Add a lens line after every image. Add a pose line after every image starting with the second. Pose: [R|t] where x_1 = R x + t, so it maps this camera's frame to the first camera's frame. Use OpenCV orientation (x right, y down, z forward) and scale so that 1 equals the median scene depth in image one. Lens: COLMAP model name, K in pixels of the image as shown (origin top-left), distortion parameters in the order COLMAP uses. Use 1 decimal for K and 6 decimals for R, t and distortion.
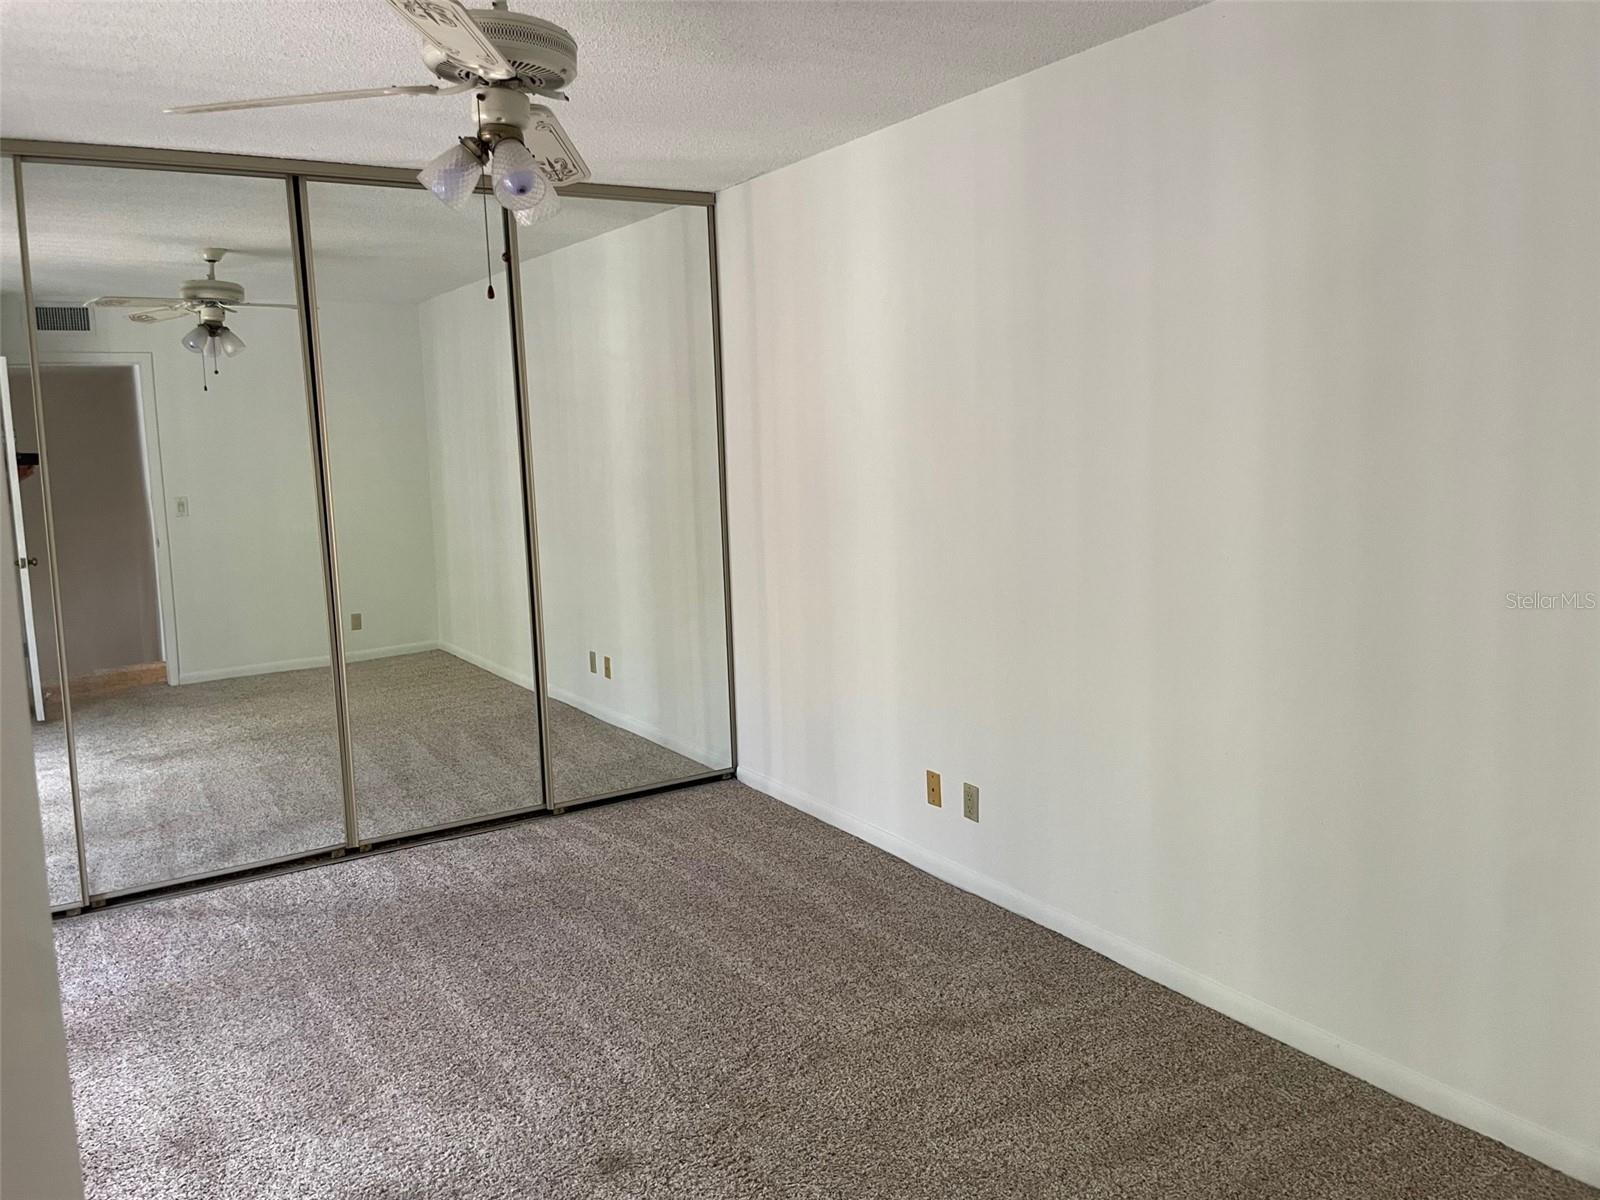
lens RADIAL K [[1267.5, 0, 788.5], [0, 1267.5, 590.4], [0, 0, 1]] dist [0.074939, -0.096783]
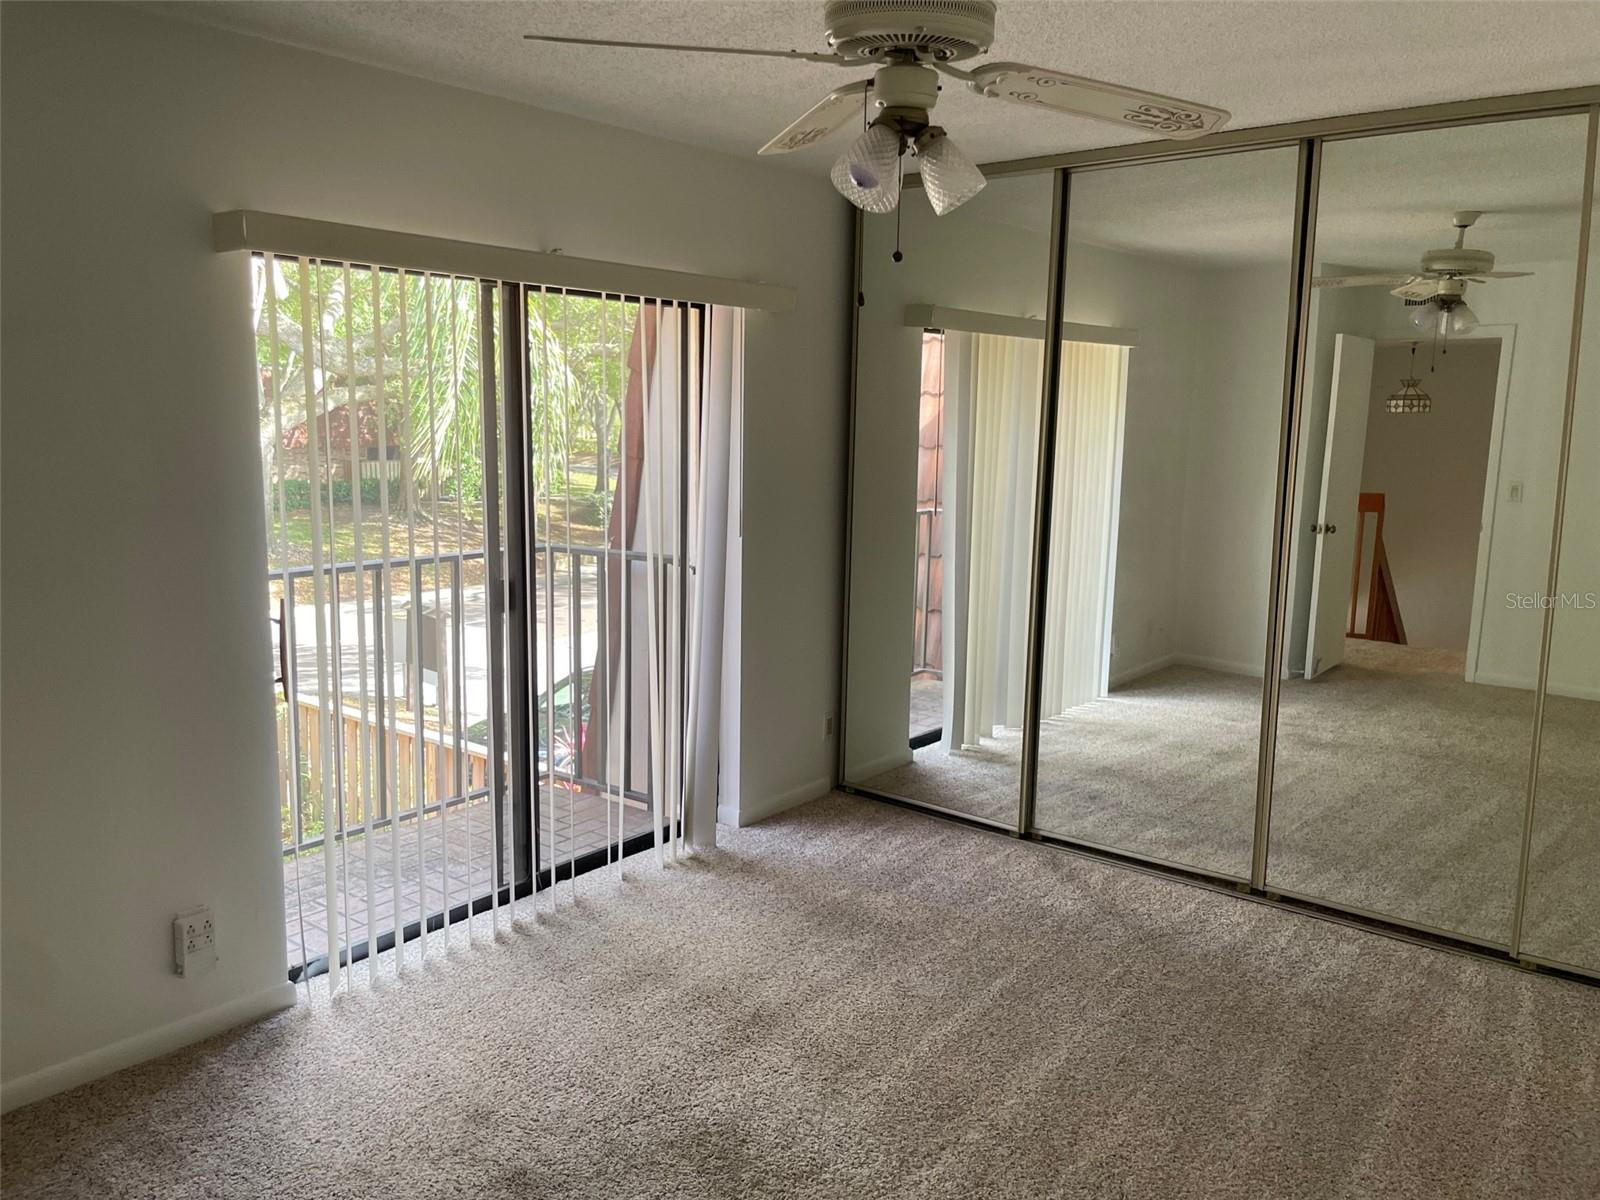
lens RADIAL K [[1267.5, 0, 788.5], [0, 1267.5, 590.4], [0, 0, 1]] dist [0.074939, -0.096783]
pose [[0.308132, 0.185935, -0.932997, 0.365418], [-0.141943, 0.978723, 0.148169, -0.094167], [0.940695, 0.086776, 0.327968, 0.361946]]
